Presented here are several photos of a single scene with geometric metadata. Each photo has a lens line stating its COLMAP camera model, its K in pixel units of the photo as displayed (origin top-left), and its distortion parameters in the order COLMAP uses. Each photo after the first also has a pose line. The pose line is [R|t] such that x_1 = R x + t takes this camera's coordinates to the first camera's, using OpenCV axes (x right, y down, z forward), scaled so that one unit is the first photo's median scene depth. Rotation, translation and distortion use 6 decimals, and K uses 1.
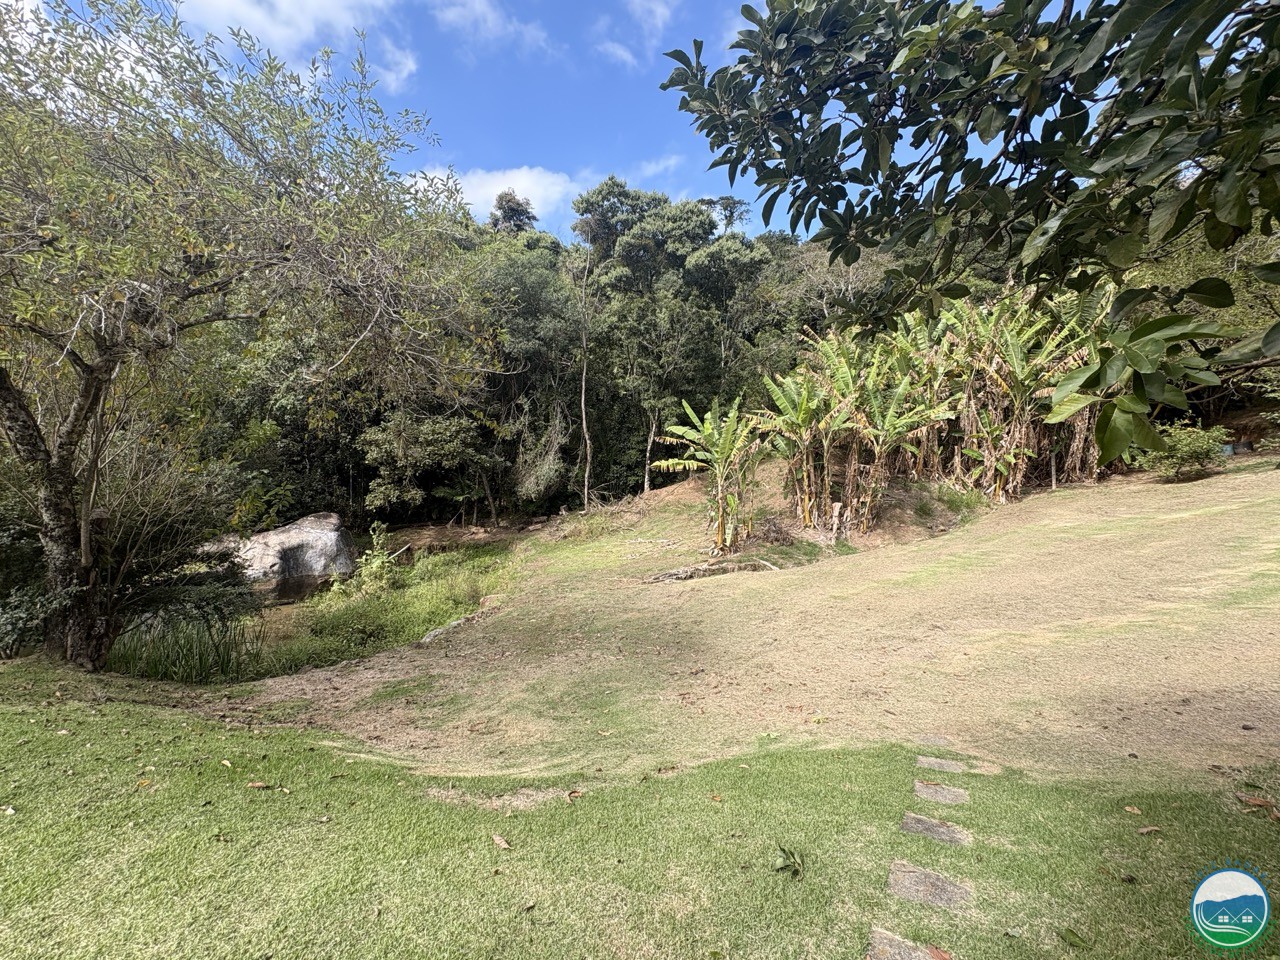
lens RADIAL K [[510.3, 0, 637.5], [0, 510.3, 475.5], [0, 0, 1]] dist [0.001411, -0.000029]
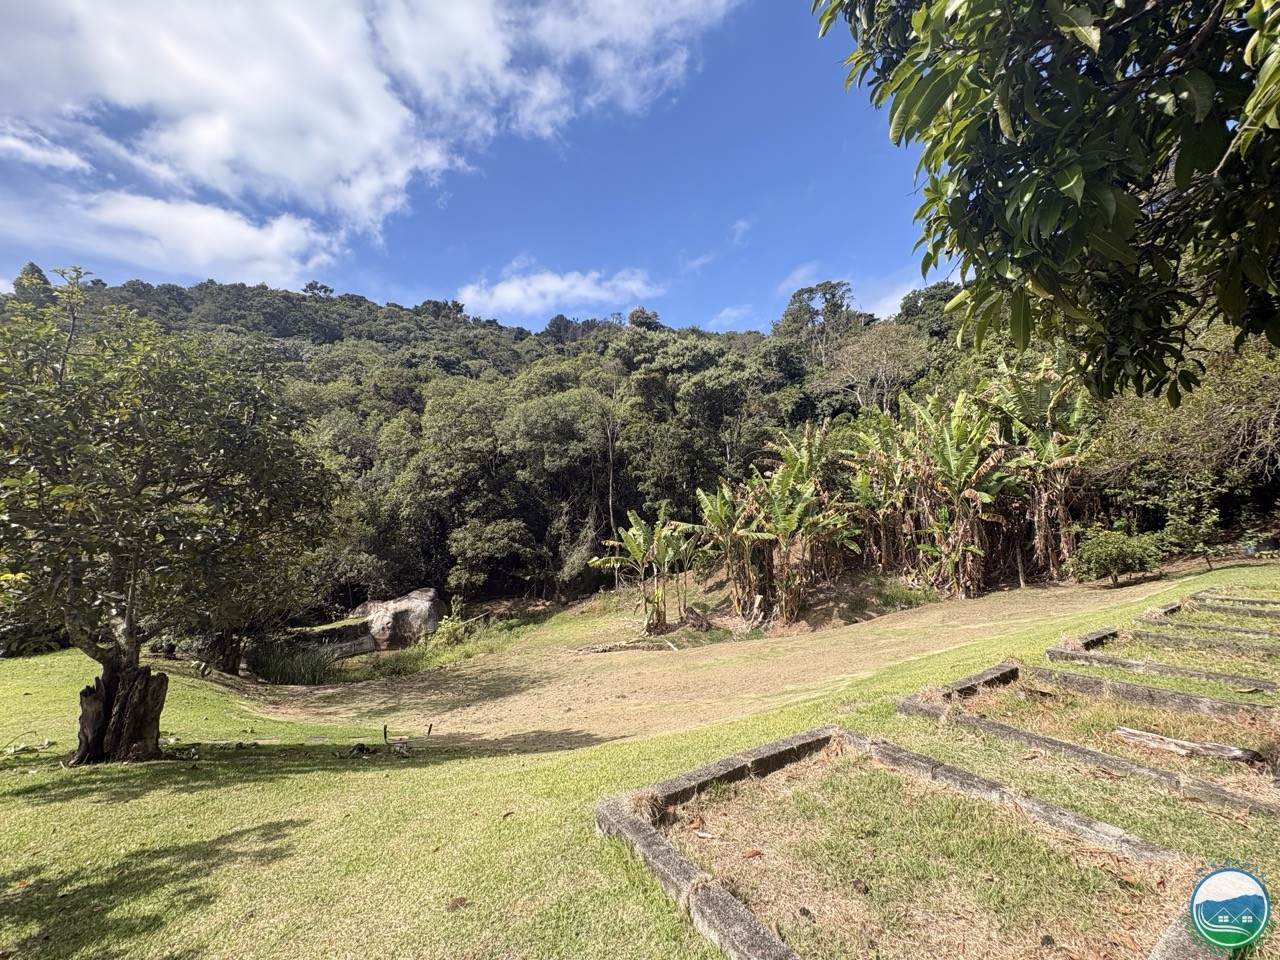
lens RADIAL K [[510.3, 0, 644.3], [0, 510.3, 488.0], [0, 0, 1]] dist [0.001411, -0.000029]
pose [[0.938227, -0.031860, -0.344551, 0.473748], [-0.001304, 0.995419, -0.095595, -0.071013], [0.346019, 0.090139, 0.933888, -0.171800]]
